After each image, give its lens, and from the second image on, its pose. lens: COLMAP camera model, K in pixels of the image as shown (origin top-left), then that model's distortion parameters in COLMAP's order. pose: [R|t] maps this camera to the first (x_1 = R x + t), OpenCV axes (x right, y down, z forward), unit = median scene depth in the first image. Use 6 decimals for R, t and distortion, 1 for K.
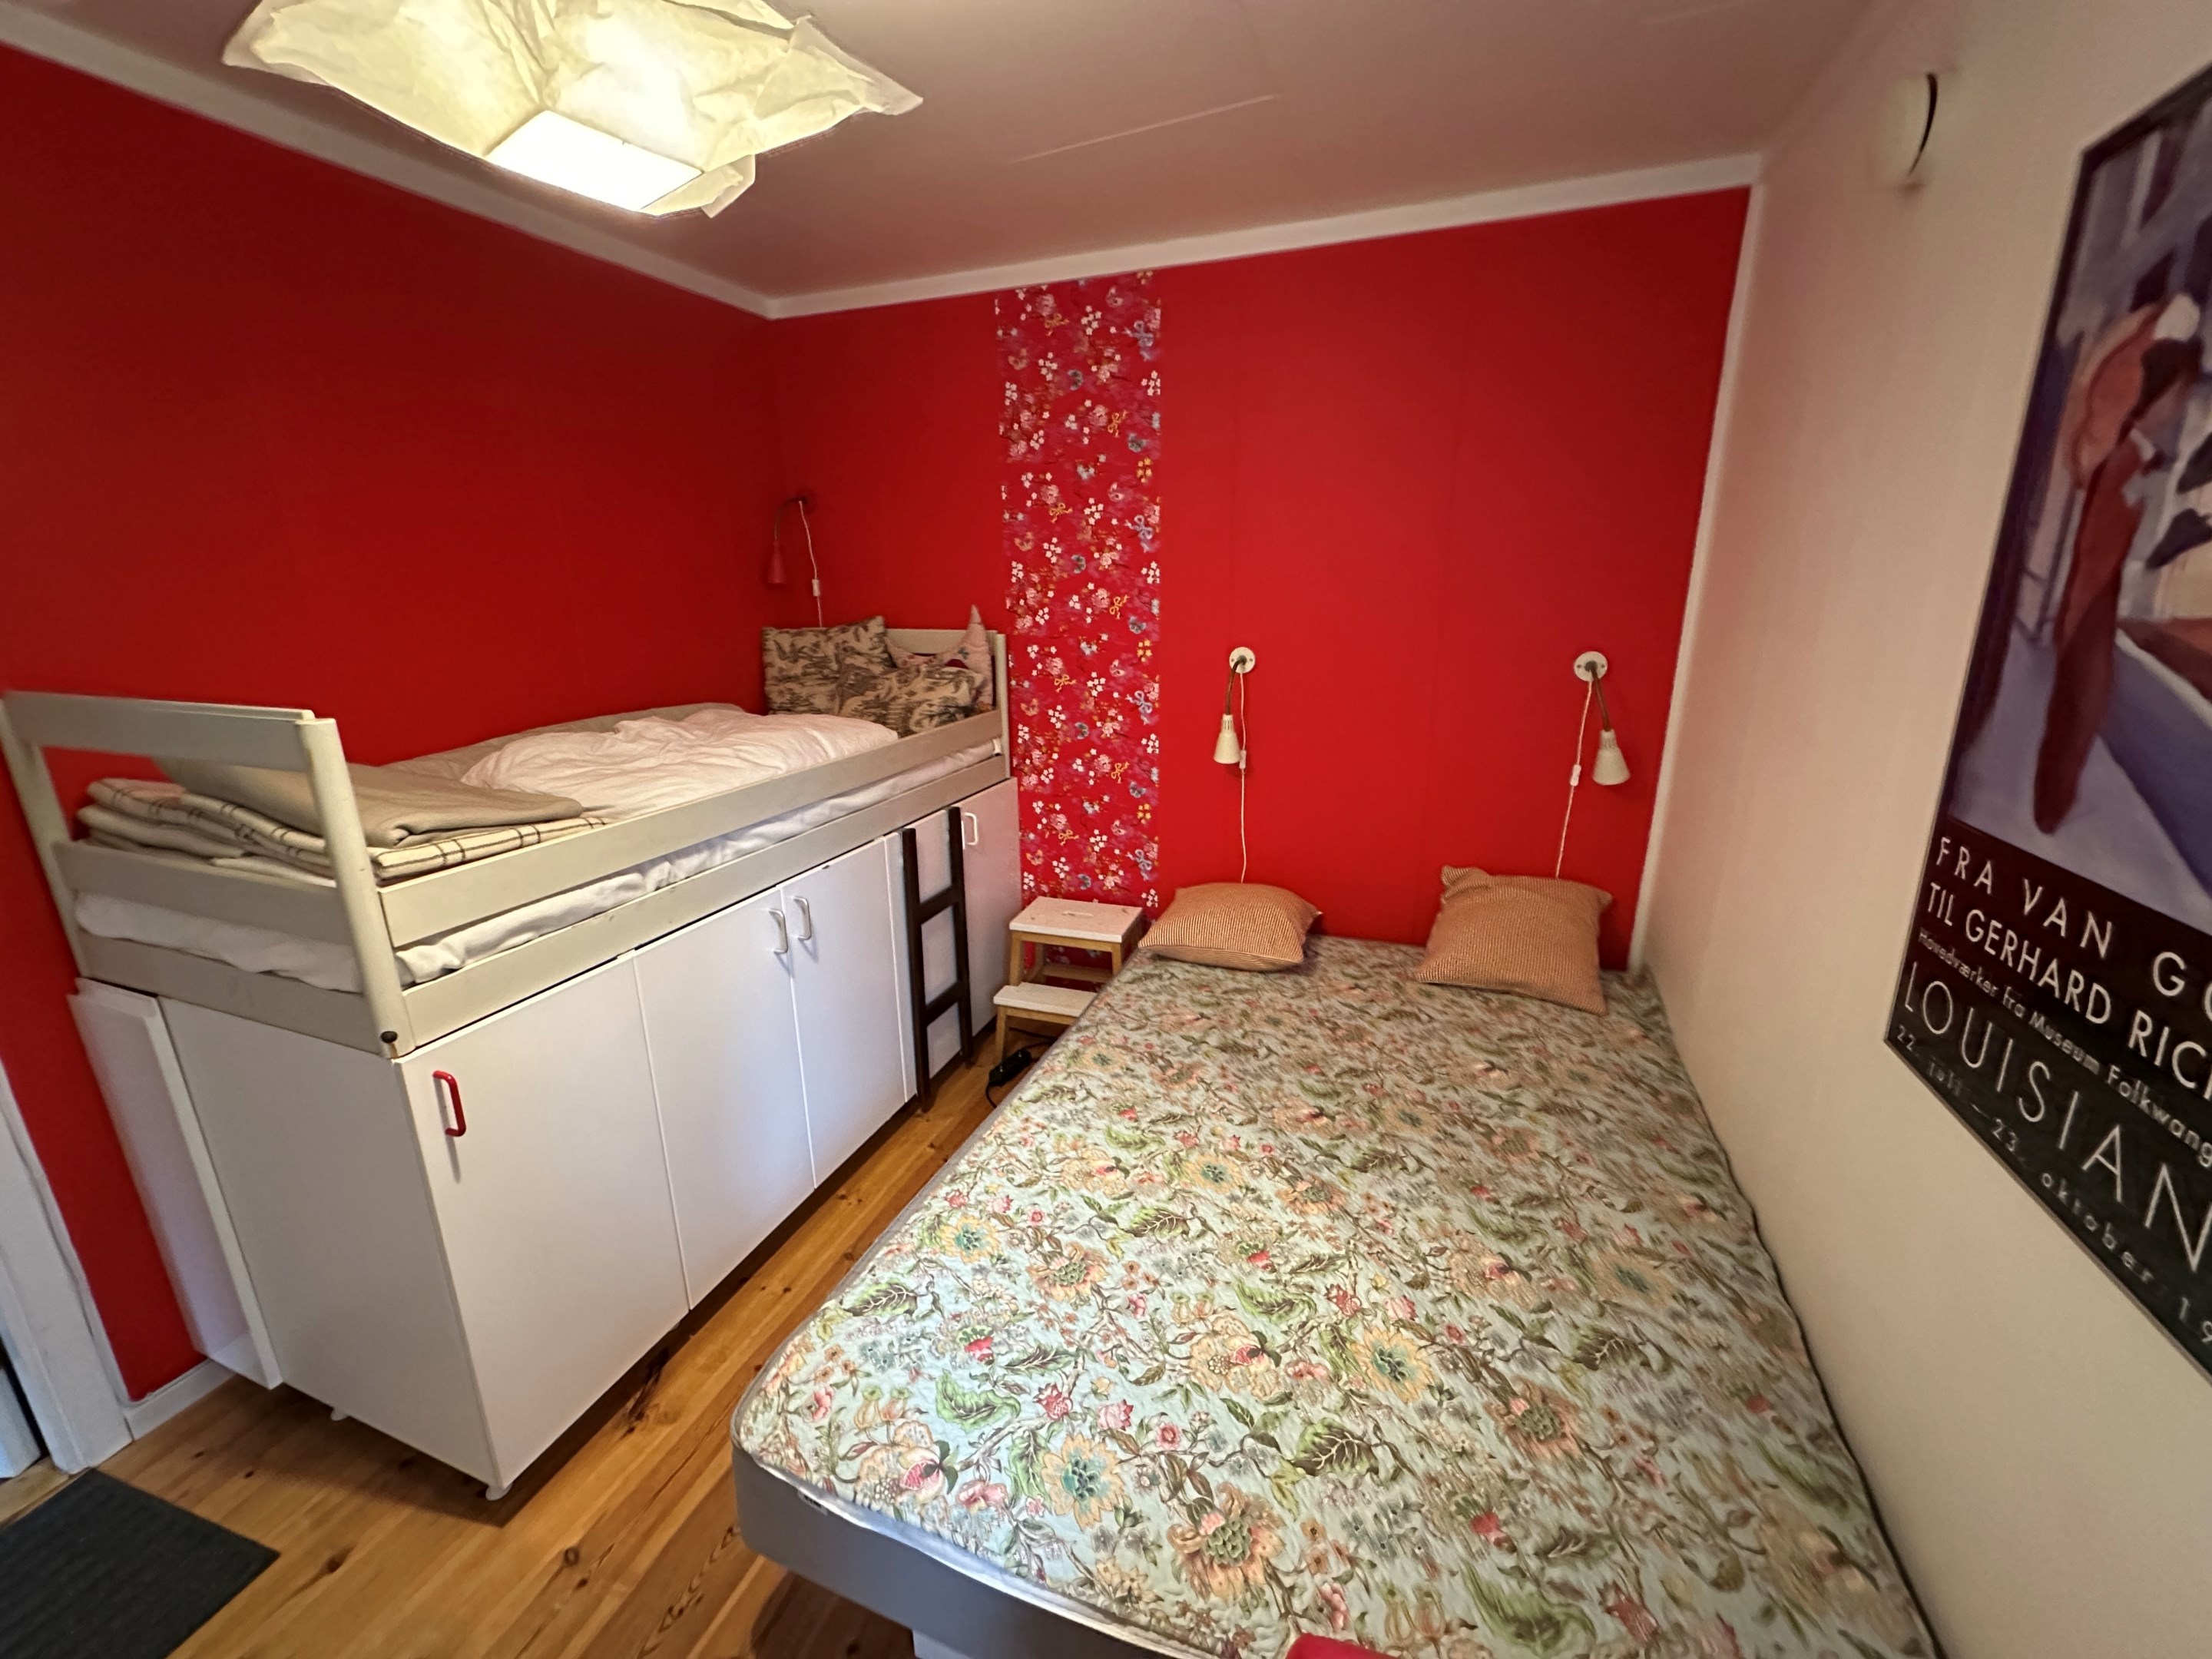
lens RADIAL K [[879.7, 0, 1106.0], [0, 879.7, 829.5], [0, 0, 1]] dist [-0.001135, 0.000131]
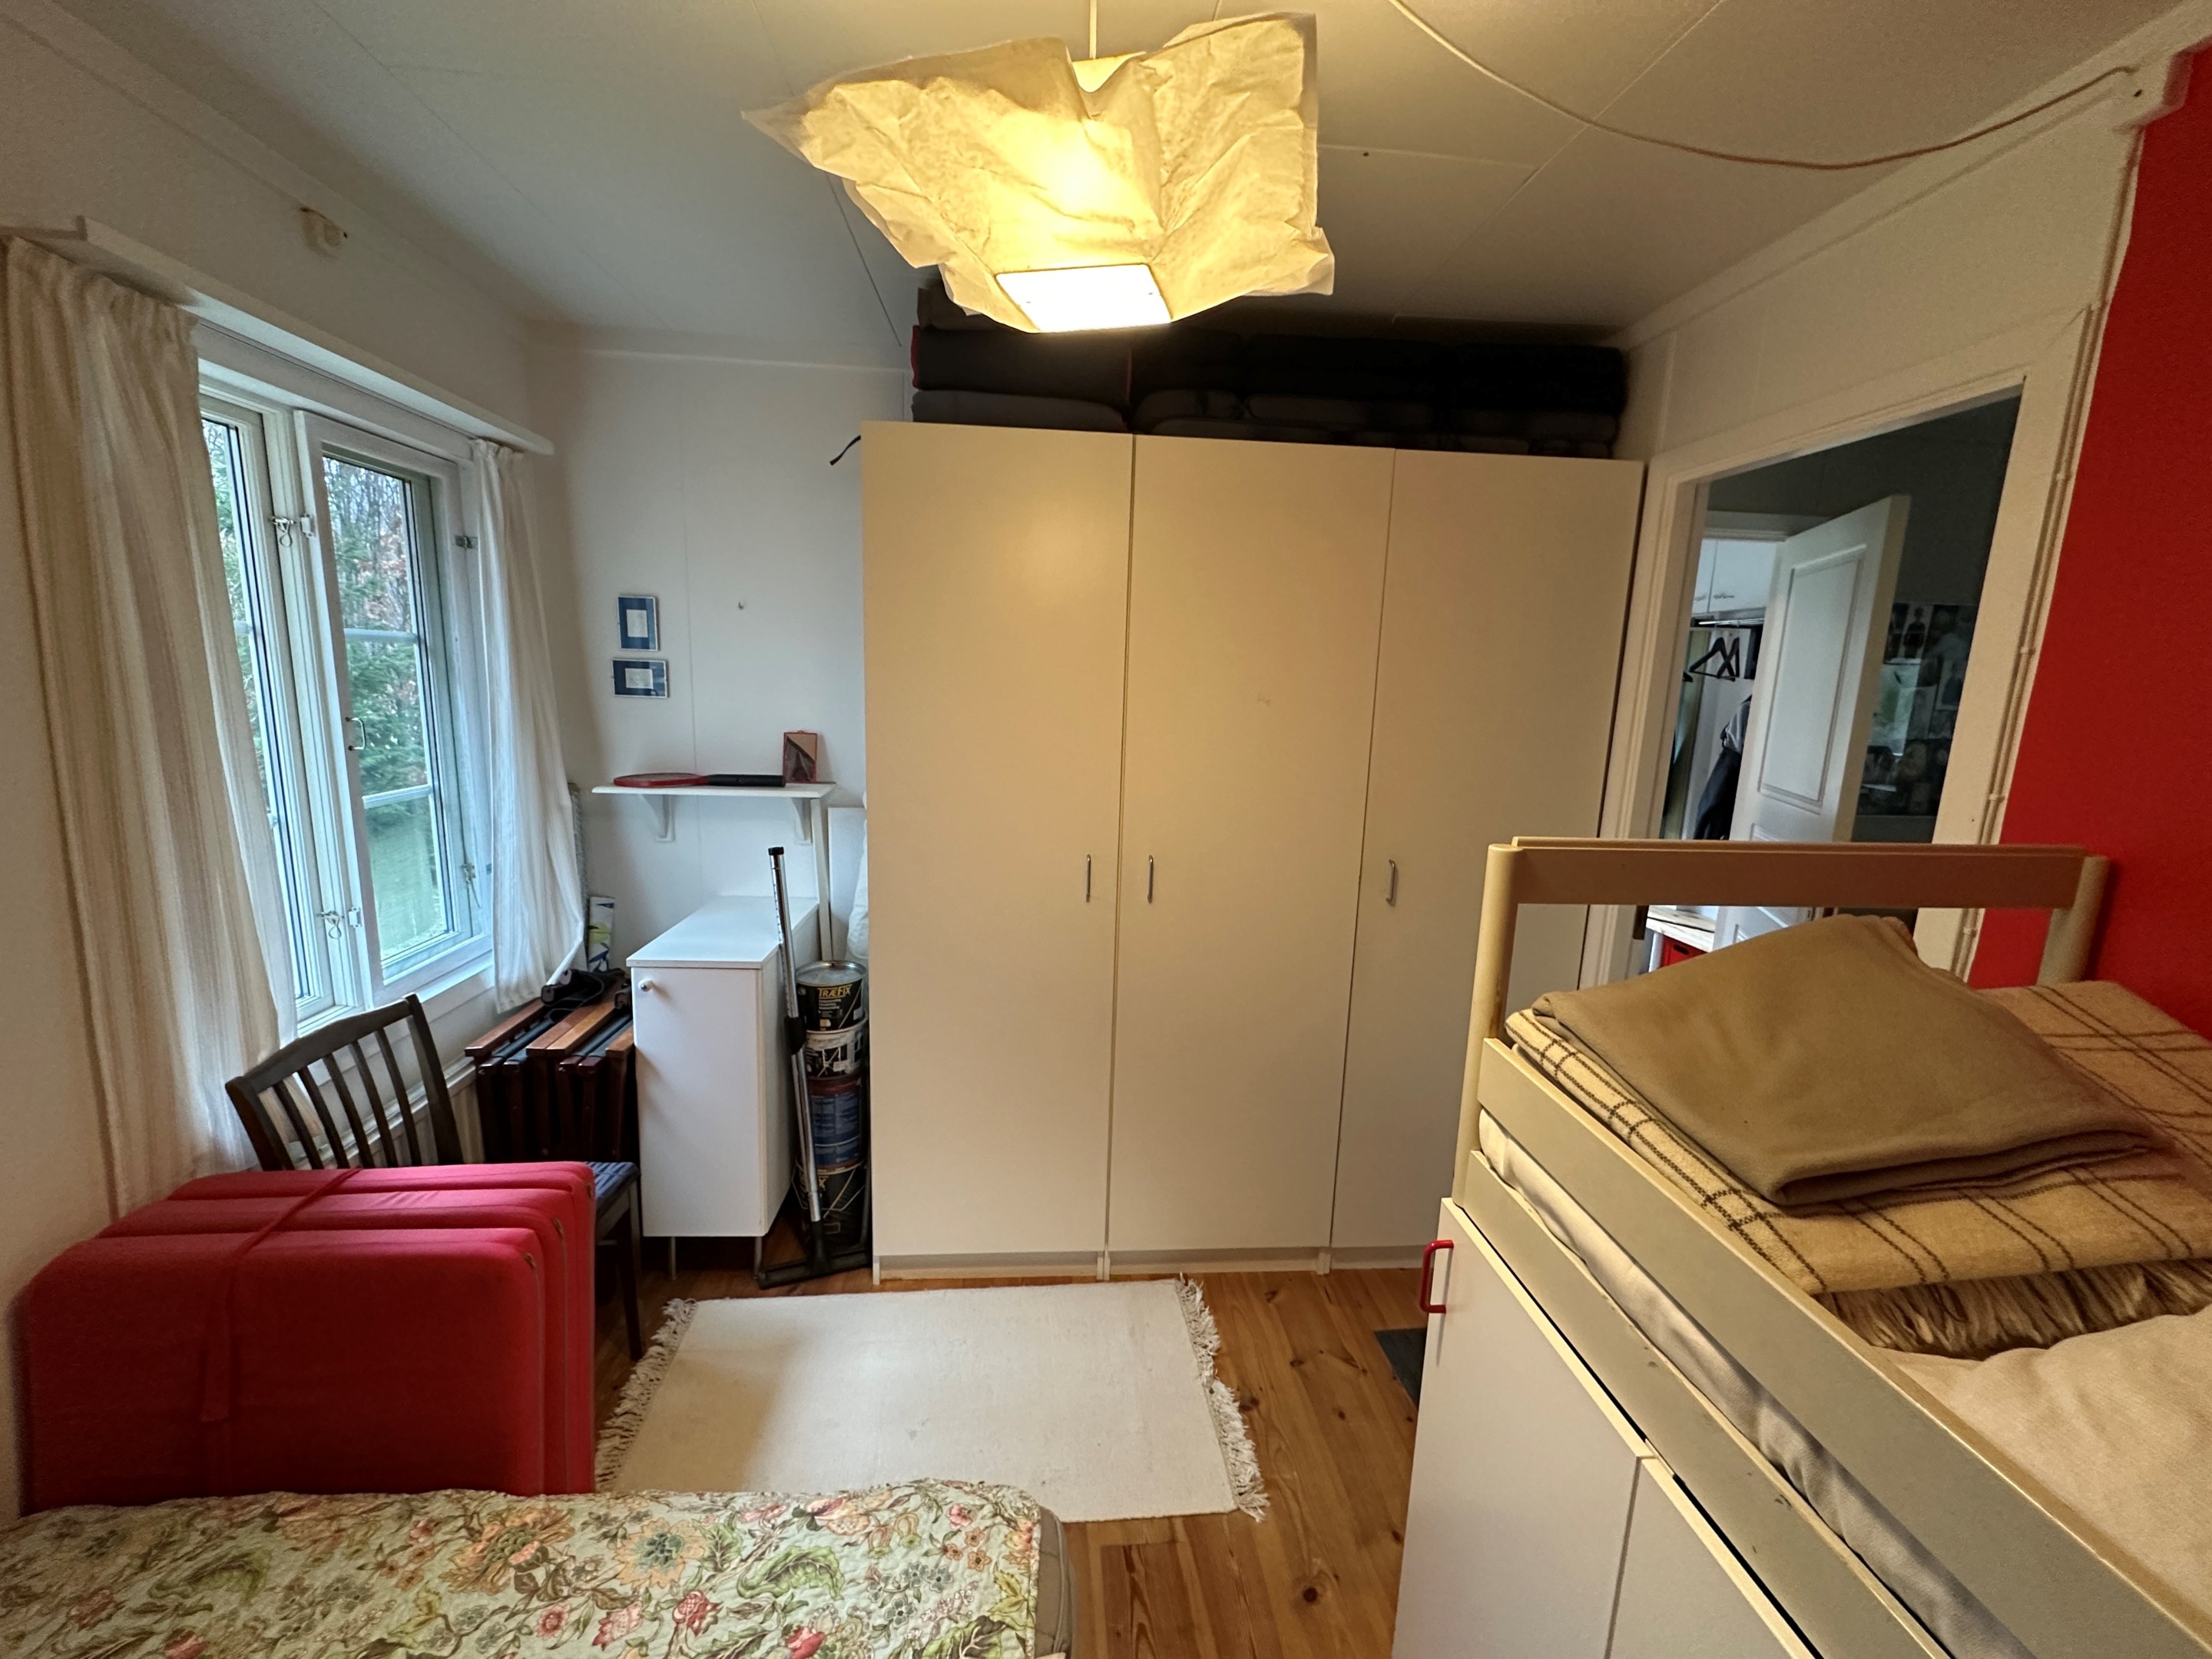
lens RADIAL K [[879.7, 0, 1106.0], [0, 879.7, 829.5], [0, 0, 1]] dist [-0.001135, 0.000131]
pose [[-0.907217, 0.057350, -0.416735, -0.115760], [-0.132219, 0.901582, 0.411908, -0.489226], [0.399343, 0.428790, -0.810348, 1.634103]]
